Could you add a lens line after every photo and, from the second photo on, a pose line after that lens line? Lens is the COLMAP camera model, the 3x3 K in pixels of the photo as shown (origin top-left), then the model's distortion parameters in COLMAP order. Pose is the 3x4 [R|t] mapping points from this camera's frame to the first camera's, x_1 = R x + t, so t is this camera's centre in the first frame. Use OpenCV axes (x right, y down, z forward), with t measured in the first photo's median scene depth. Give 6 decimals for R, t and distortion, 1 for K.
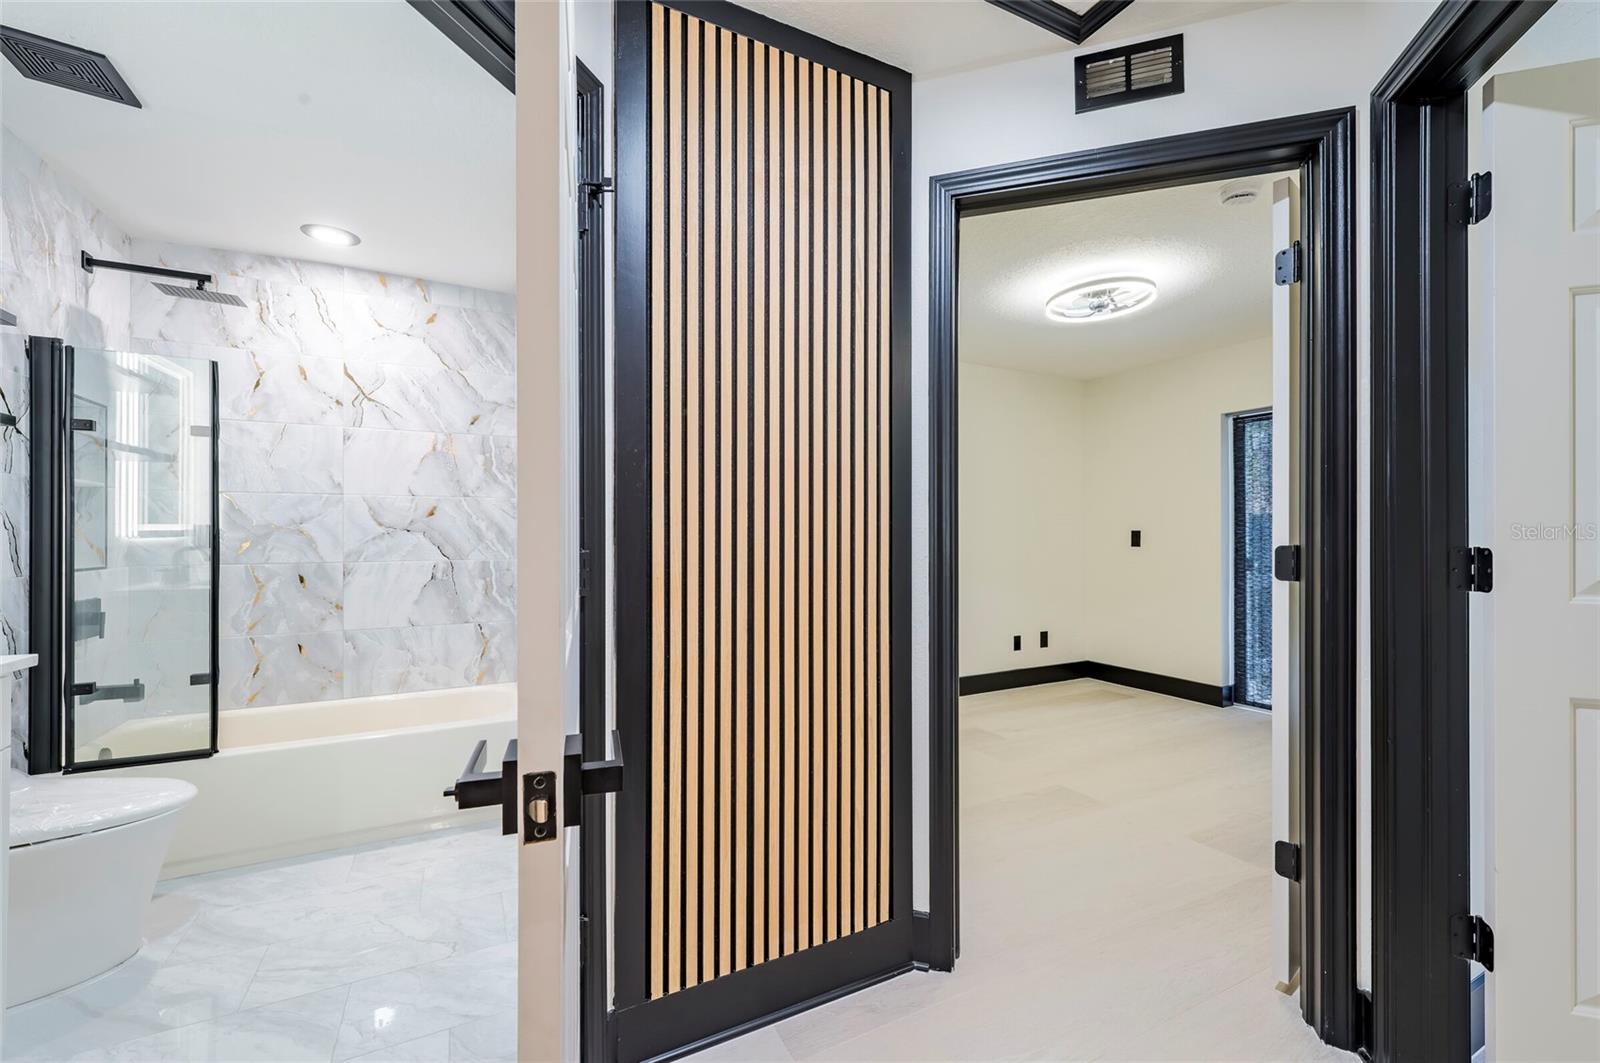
lens RADIAL K [[663.0, 0, 800.0], [0, 663.0, 531.5], [0, 0, 1]] dist [0.000563, -0.000360]
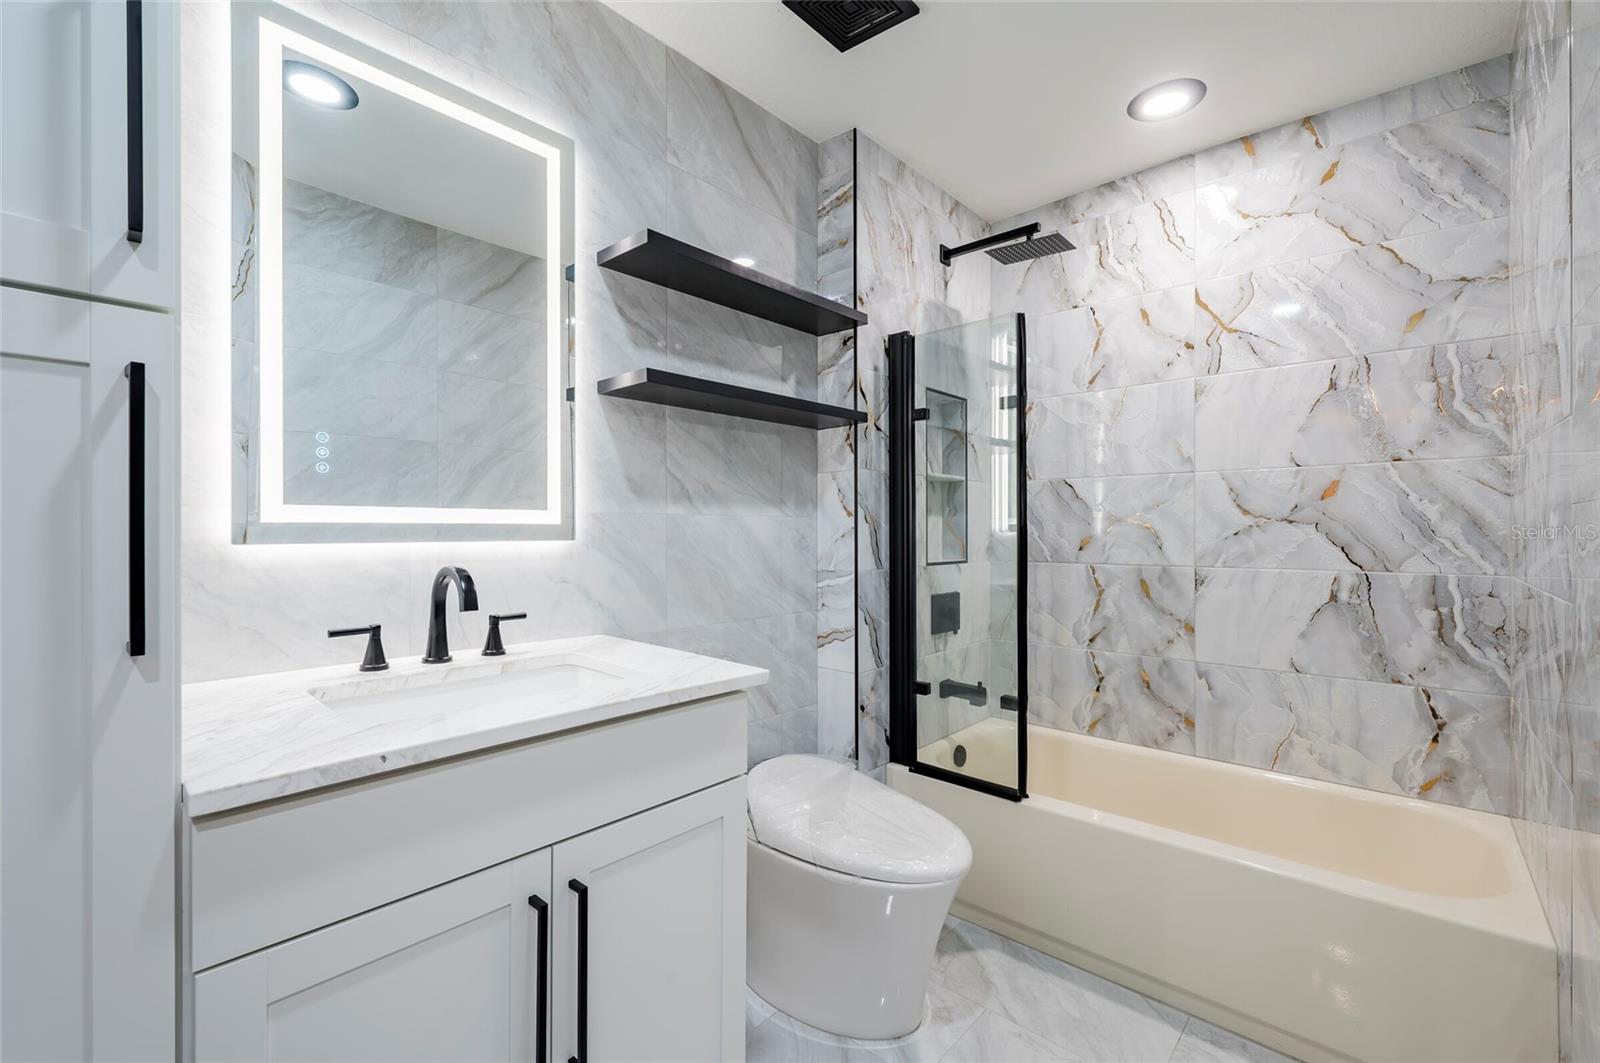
lens RADIAL K [[680.7, 0, 809.3], [0, 680.7, 531.8], [0, 0, 1]] dist [0.001469, -0.001026]
pose [[0.361467, 0.003160, -0.932379, -0.152077], [0.006056, 0.999965, 0.005737, 0.002096], [0.932365, -0.007720, 0.361436, 0.344106]]
